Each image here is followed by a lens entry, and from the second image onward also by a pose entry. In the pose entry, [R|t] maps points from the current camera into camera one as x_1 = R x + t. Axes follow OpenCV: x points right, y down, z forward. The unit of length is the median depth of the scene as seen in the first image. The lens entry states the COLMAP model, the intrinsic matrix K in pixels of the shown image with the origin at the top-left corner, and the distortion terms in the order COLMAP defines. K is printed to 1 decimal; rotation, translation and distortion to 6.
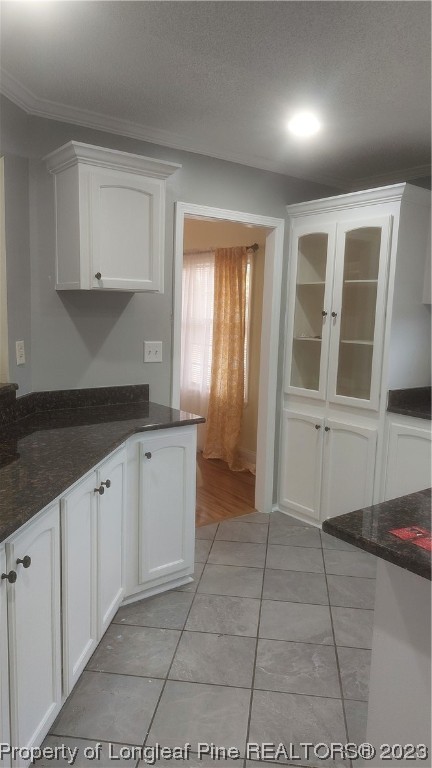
lens RADIAL K [[547.4, 0, 217.0], [0, 547.4, 385.2], [0, 0, 1]] dist [0.045796, -0.046941]
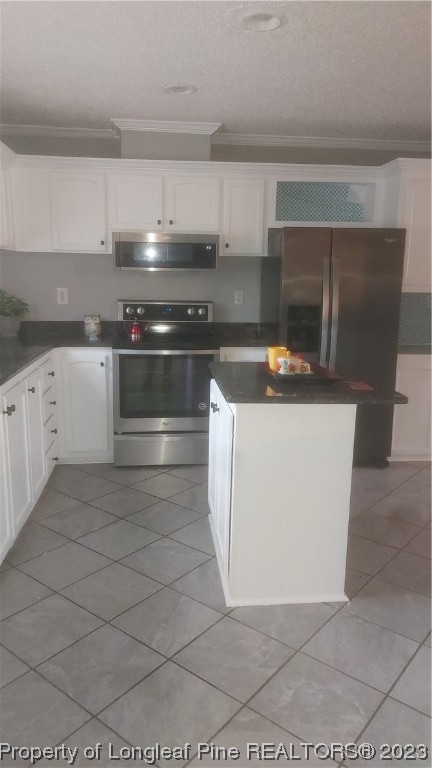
lens RADIAL K [[547.4, 0, 212.9], [0, 547.4, 384.7], [0, 0, 1]] dist [0.045796, -0.046941]
pose [[-0.851690, -0.137228, 0.505759, -0.070665], [0.042361, 0.943919, 0.327448, -0.192386], [-0.522331, 0.300309, -0.798114, 1.587710]]
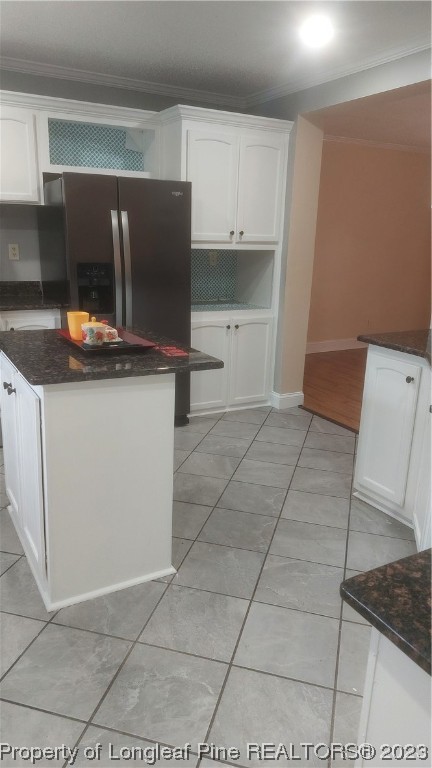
lens RADIAL K [[547.4, 0, 215.2], [0, 547.4, 385.2], [0, 0, 1]] dist [0.045796, -0.046941]
pose [[-0.988846, -0.089446, 0.119097, 0.023069], [-0.033269, 0.912042, 0.408744, -0.186219], [-0.145182, 0.400222, -0.904845, 1.512197]]
